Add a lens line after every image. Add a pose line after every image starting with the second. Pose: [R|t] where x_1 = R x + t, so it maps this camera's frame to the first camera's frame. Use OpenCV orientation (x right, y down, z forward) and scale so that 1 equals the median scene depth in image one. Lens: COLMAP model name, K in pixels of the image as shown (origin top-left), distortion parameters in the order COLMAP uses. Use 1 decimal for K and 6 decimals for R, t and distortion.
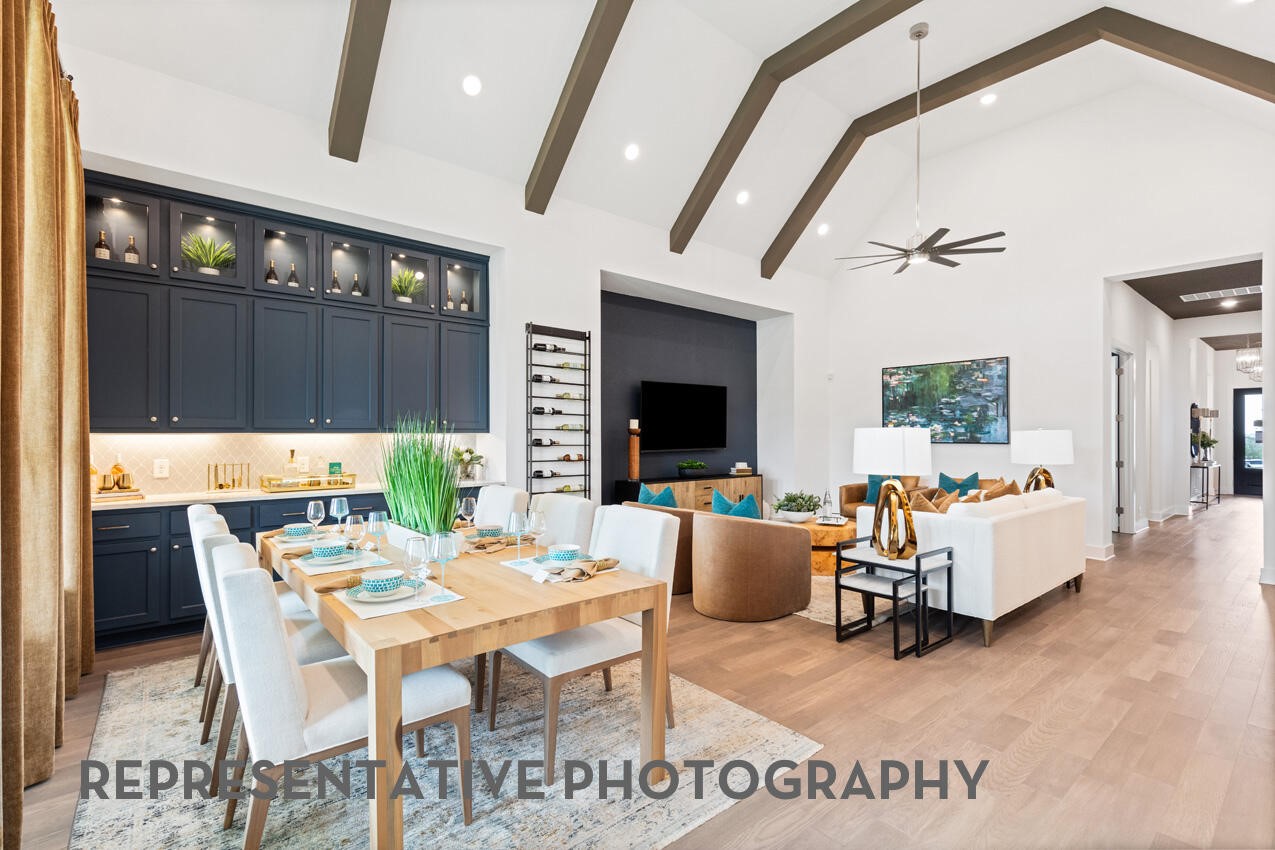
lens RADIAL K [[570.0, 0, 636.6], [0, 570.0, 442.2], [0, 0, 1]] dist [0.004844, -0.000598]
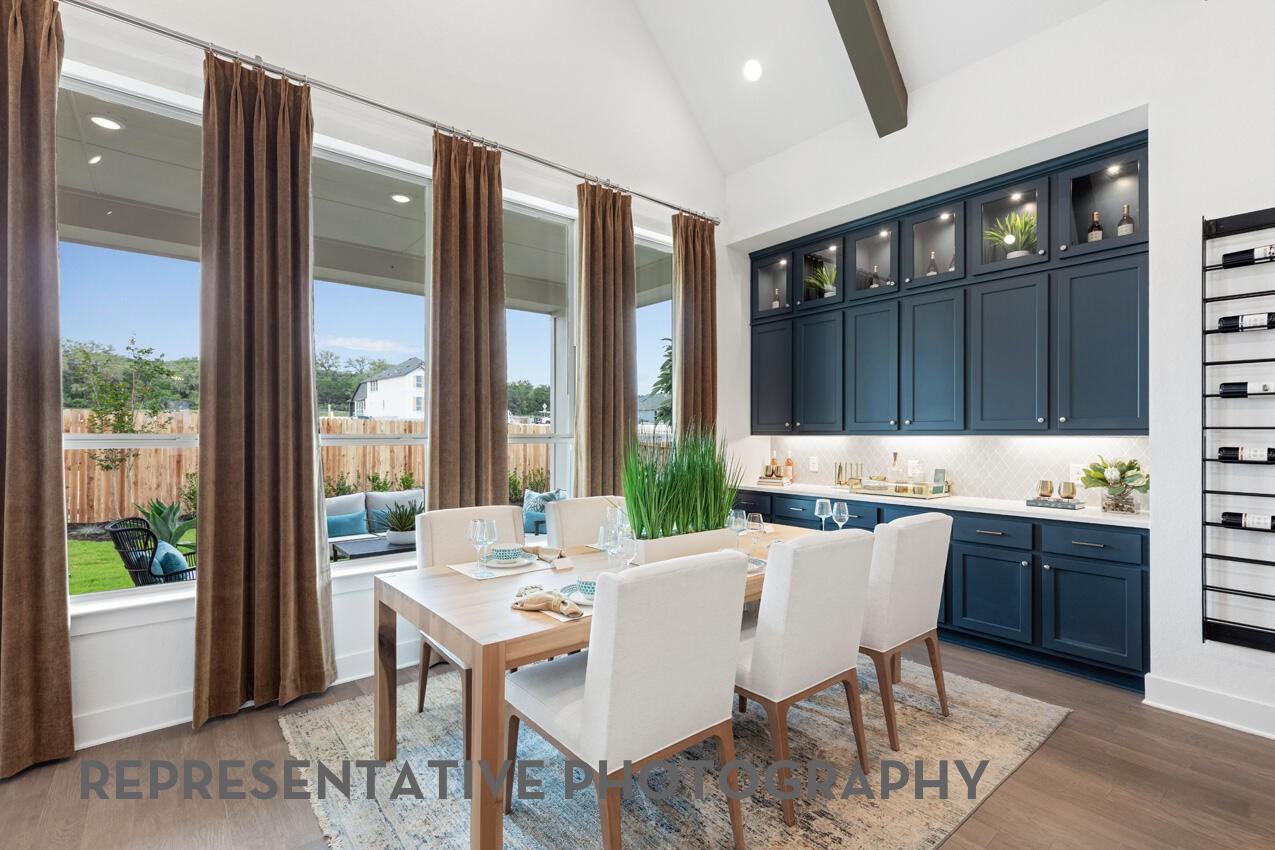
lens RADIAL K [[570.0, 0, 640.0], [0, 570.0, 436.3], [0, 0, 1]] dist [0.004844, -0.000598]
pose [[0.002368, 0.003256, -0.999992, 0.317762], [-0.014684, 0.999887, 0.003221, -0.009748], [0.999889, 0.014677, 0.002416, 0.489458]]
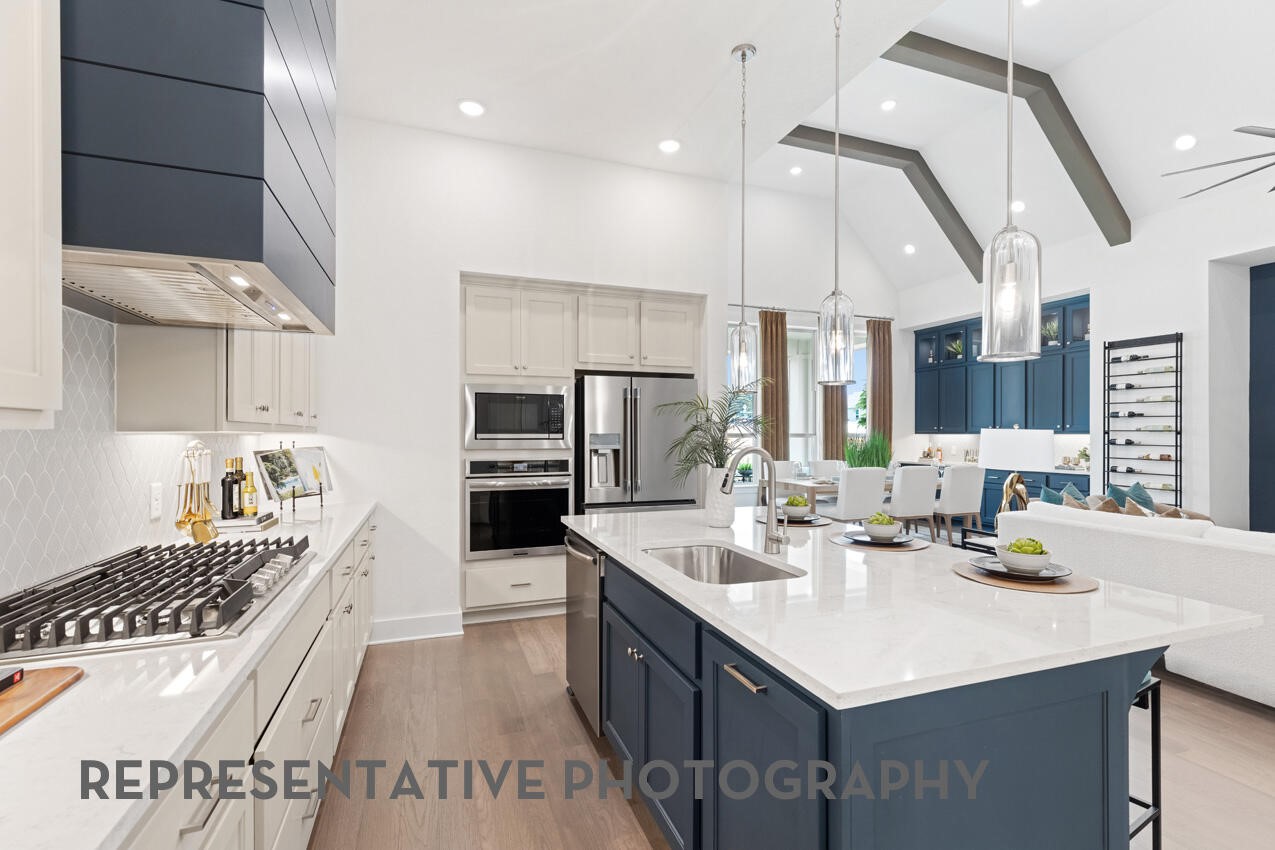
lens RADIAL K [[570.0, 0, 640.8], [0, 570.0, 429.3], [0, 0, 1]] dist [0.004844, -0.000598]
pose [[-0.332783, -0.009198, -0.942959, 1.257663], [-0.018384, 0.999826, -0.003265, -0.003727], [0.942824, 0.016249, -0.332894, 0.473362]]
